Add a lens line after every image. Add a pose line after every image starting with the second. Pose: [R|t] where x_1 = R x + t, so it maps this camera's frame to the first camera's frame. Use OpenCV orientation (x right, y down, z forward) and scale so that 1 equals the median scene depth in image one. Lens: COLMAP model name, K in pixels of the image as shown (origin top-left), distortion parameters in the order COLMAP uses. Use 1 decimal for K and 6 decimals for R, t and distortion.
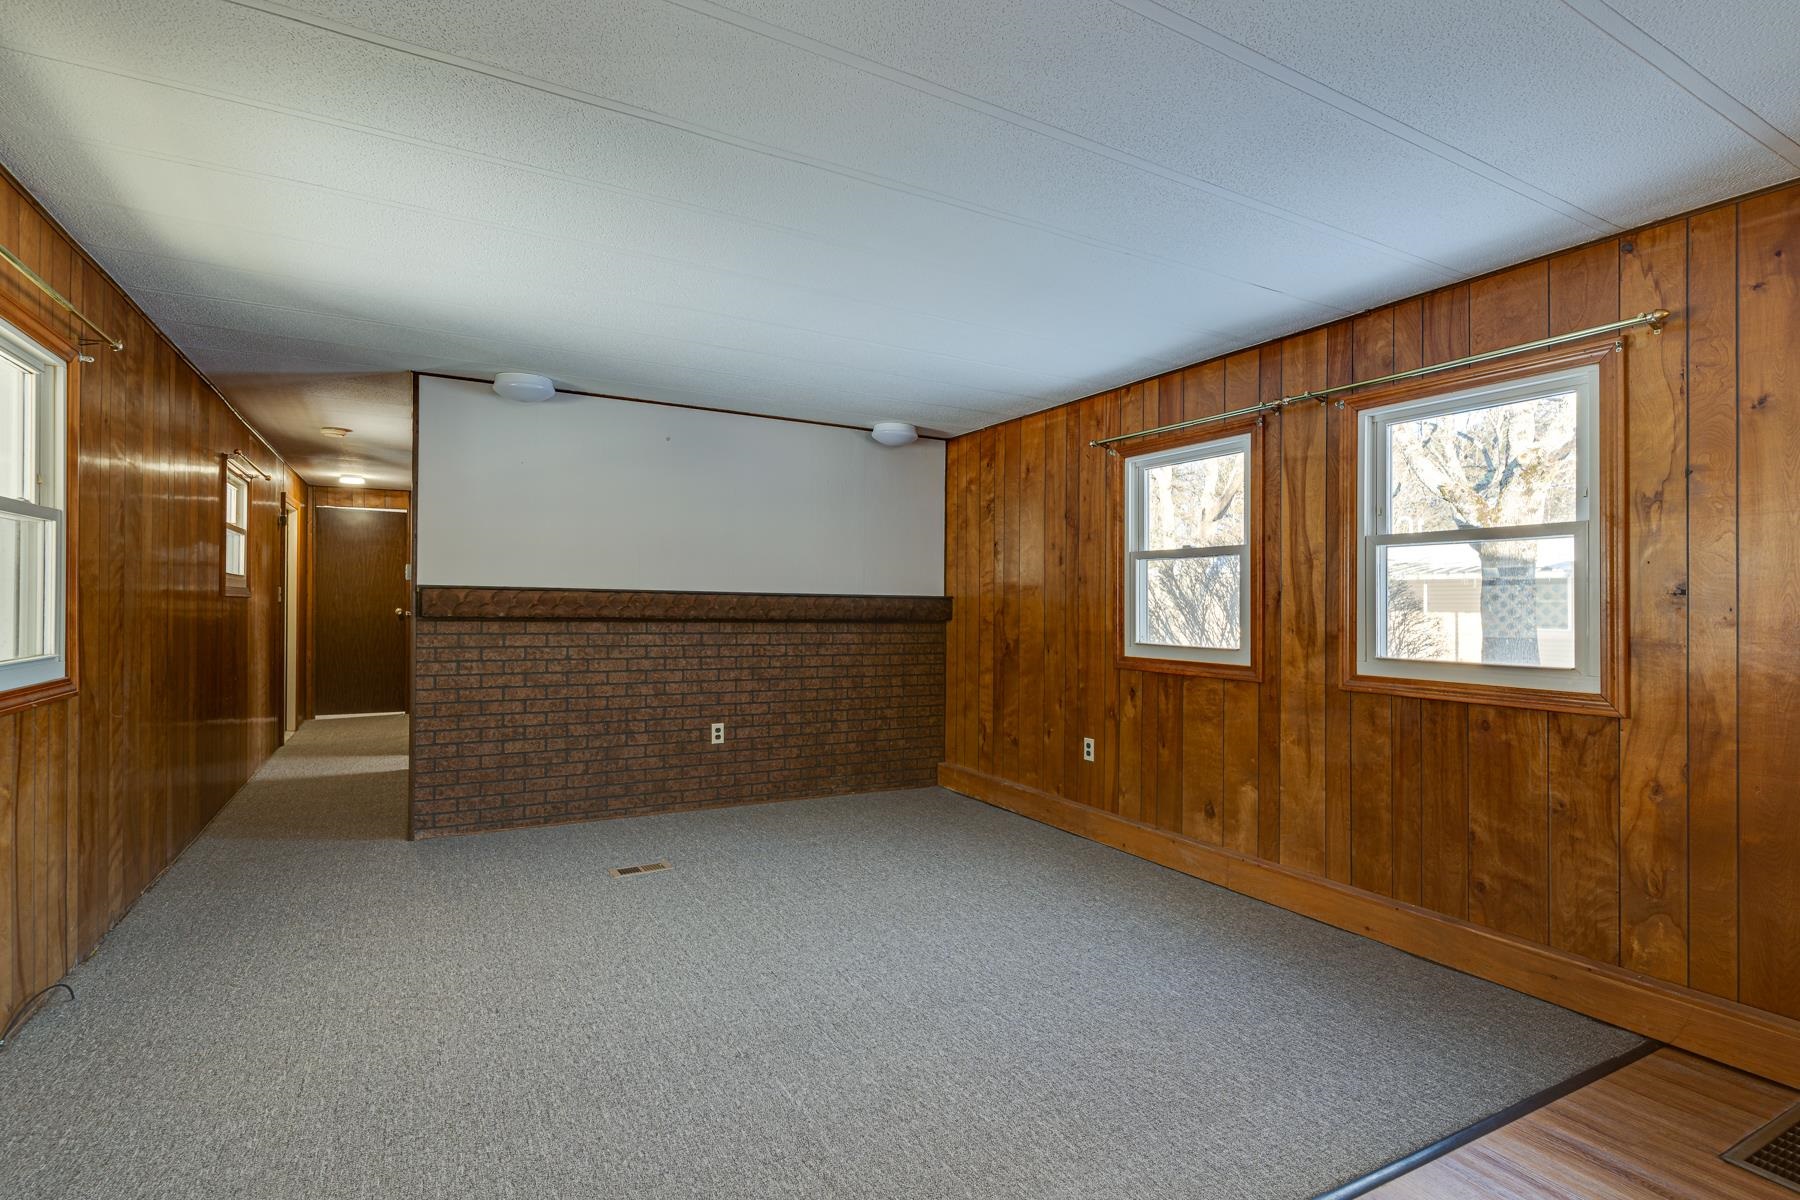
lens RADIAL K [[860.9, 0, 903.5], [0, 860.9, 608.2], [0, 0, 1]] dist [0.000507, -0.000042]
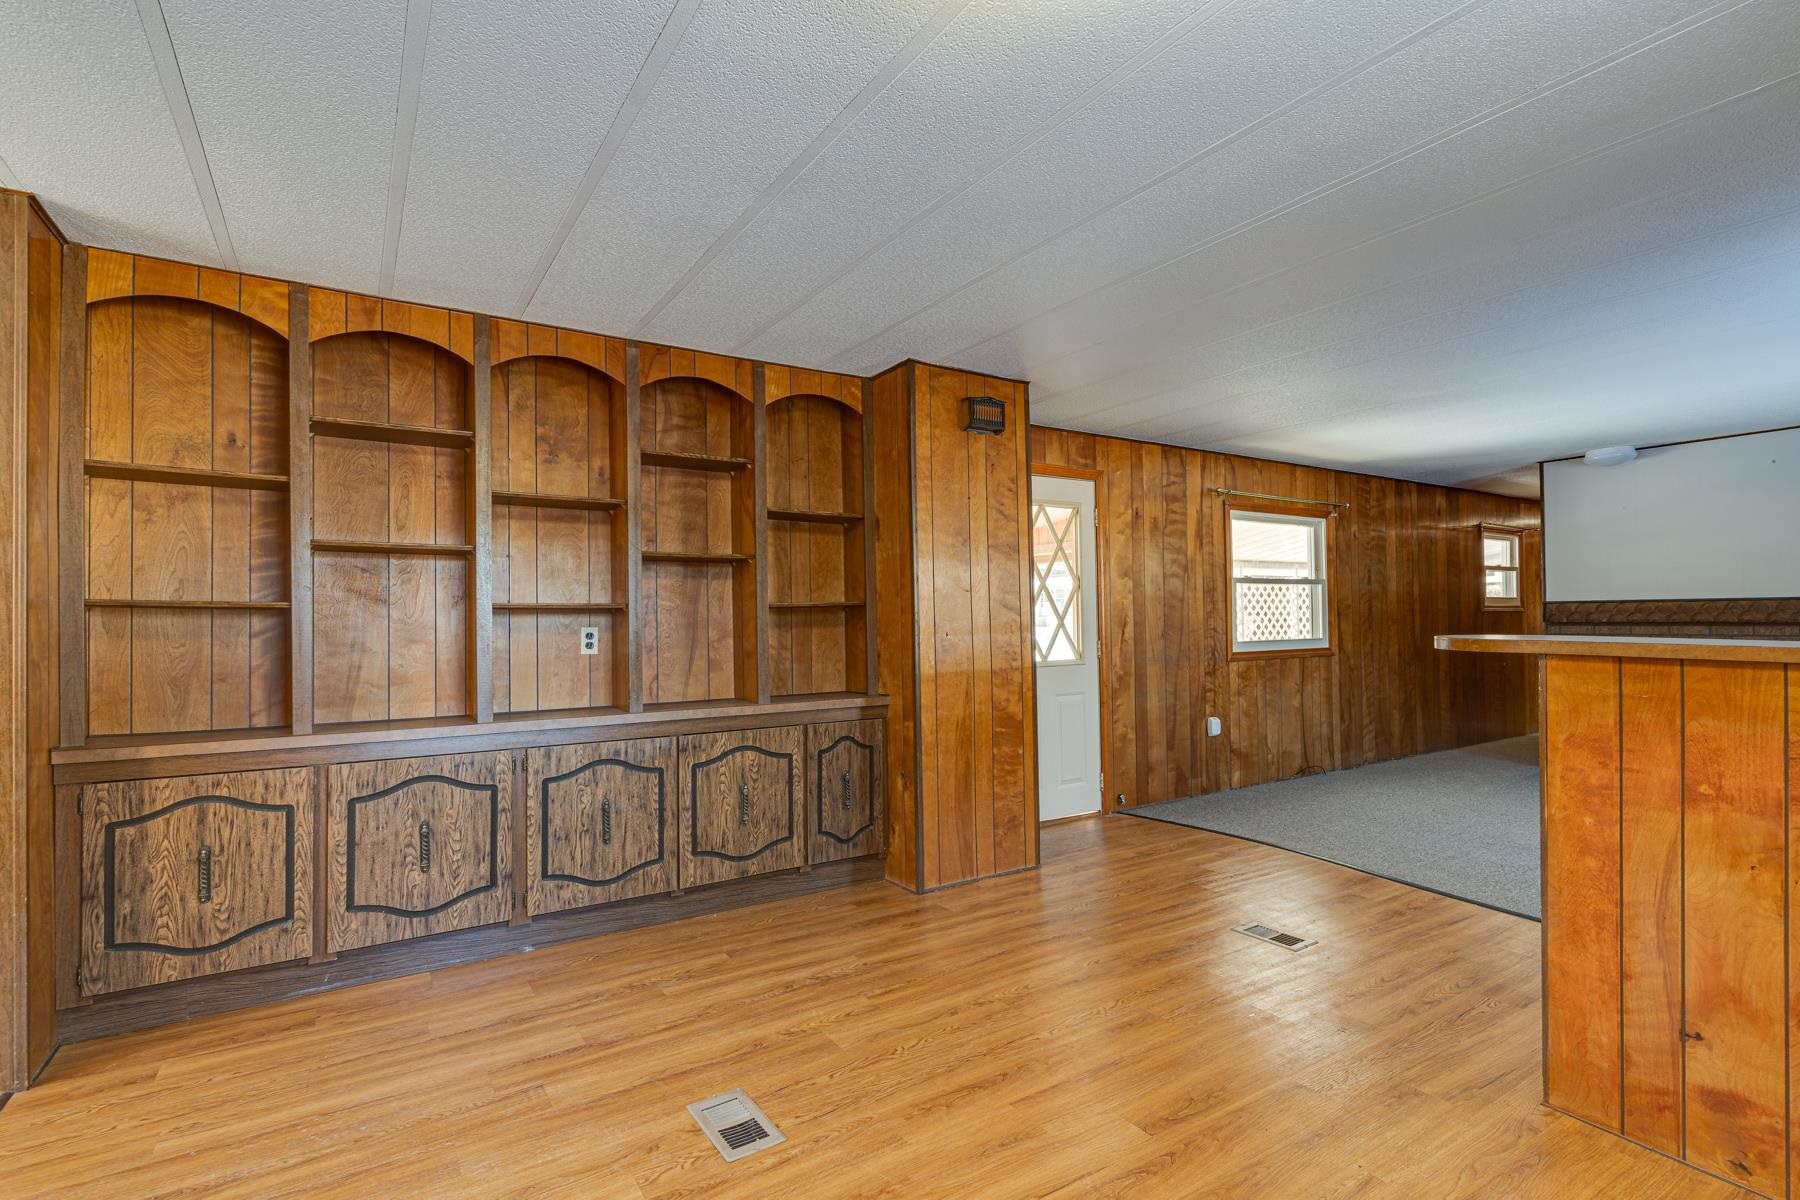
lens RADIAL K [[855.0, 0, 900.5], [0, 855.0, 607.9], [0, 0, 1]] dist [0.004469, 0.000004]
pose [[0.061752, -0.028426, -0.997687, 0.844481], [0.009294, 0.999567, -0.027904, 0.015114], [0.998048, -0.007549, 0.061989, -0.223238]]
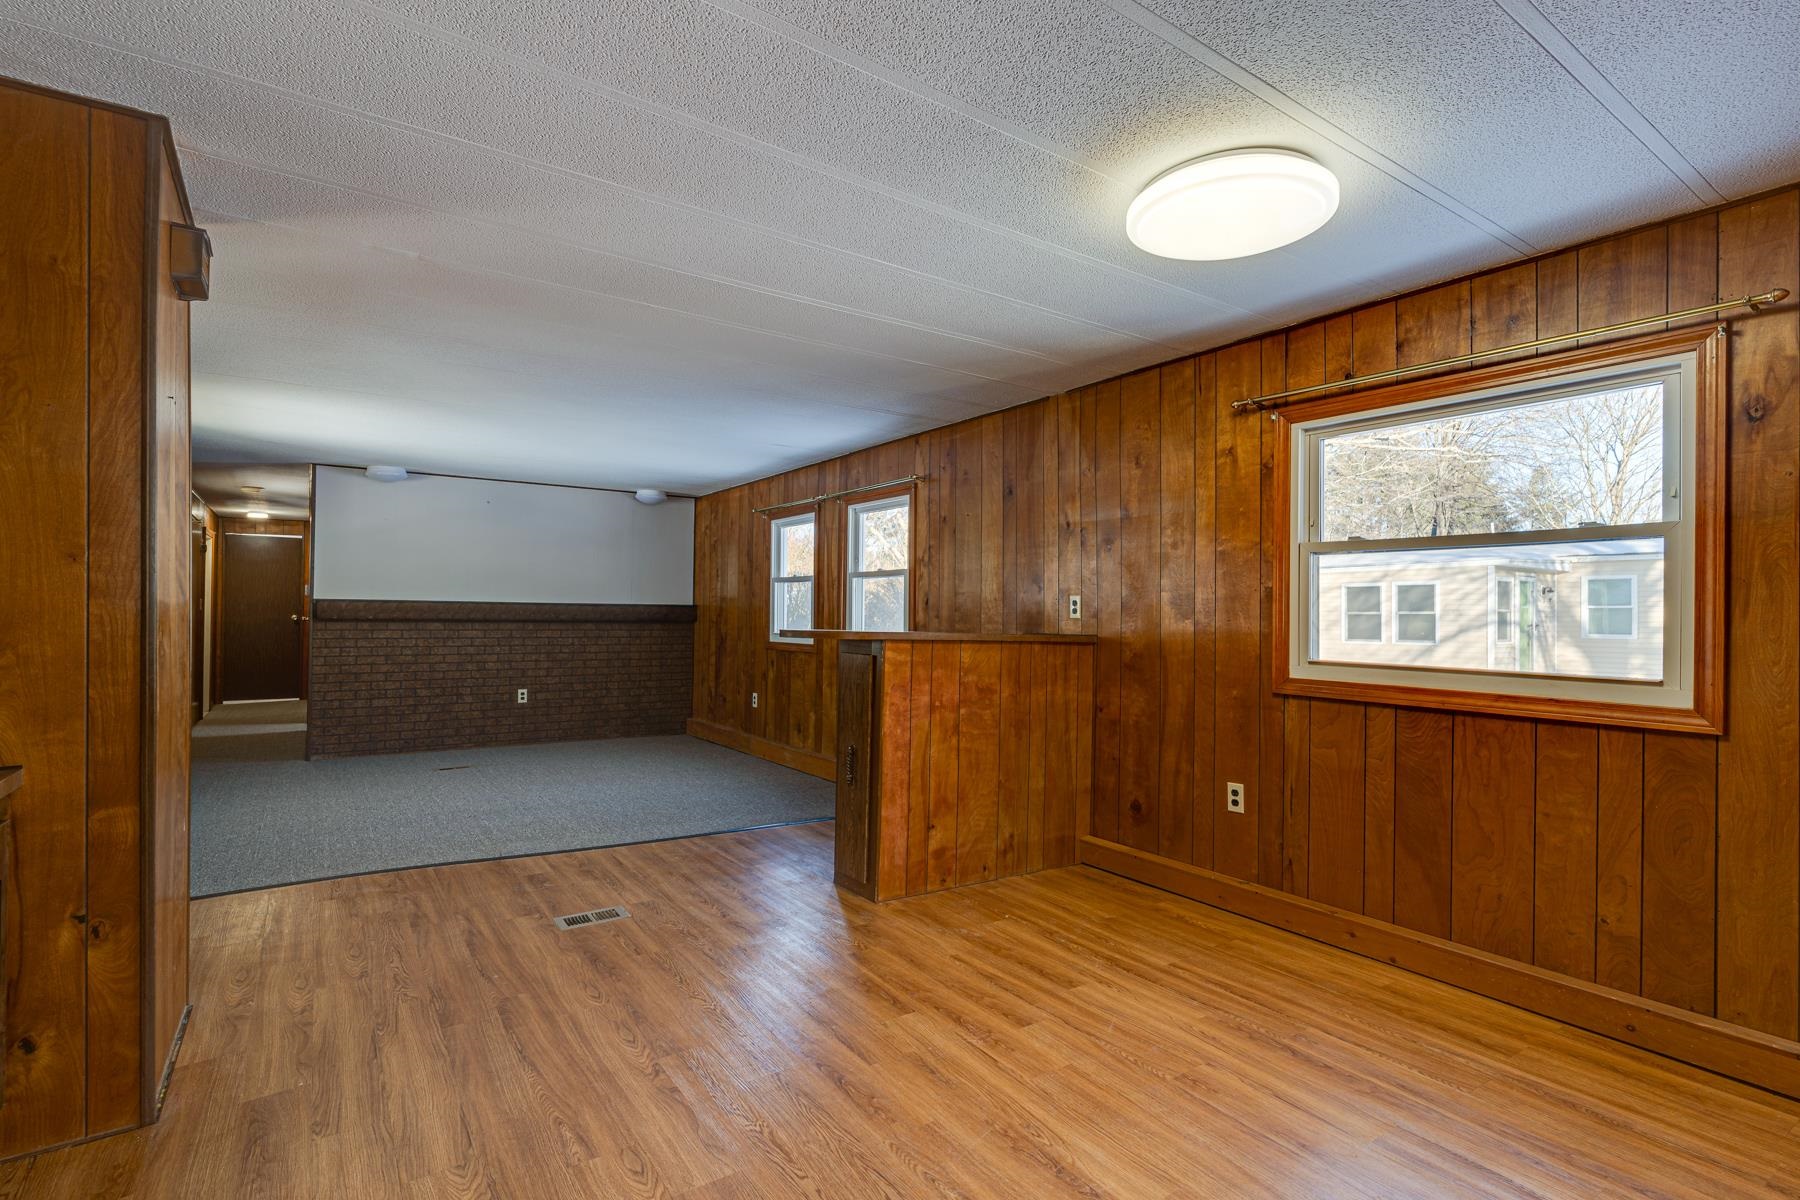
lens RADIAL K [[859.6, 0, 900.0], [0, 859.6, 600.0], [0, 0, 1]] dist [0.001378, -0.000053]
pose [[0.995997, -0.002239, 0.089354, 0.352846], [0.003881, 0.999827, -0.018203, 0.007774], [-0.089298, 0.018477, 0.995834, -0.644387]]
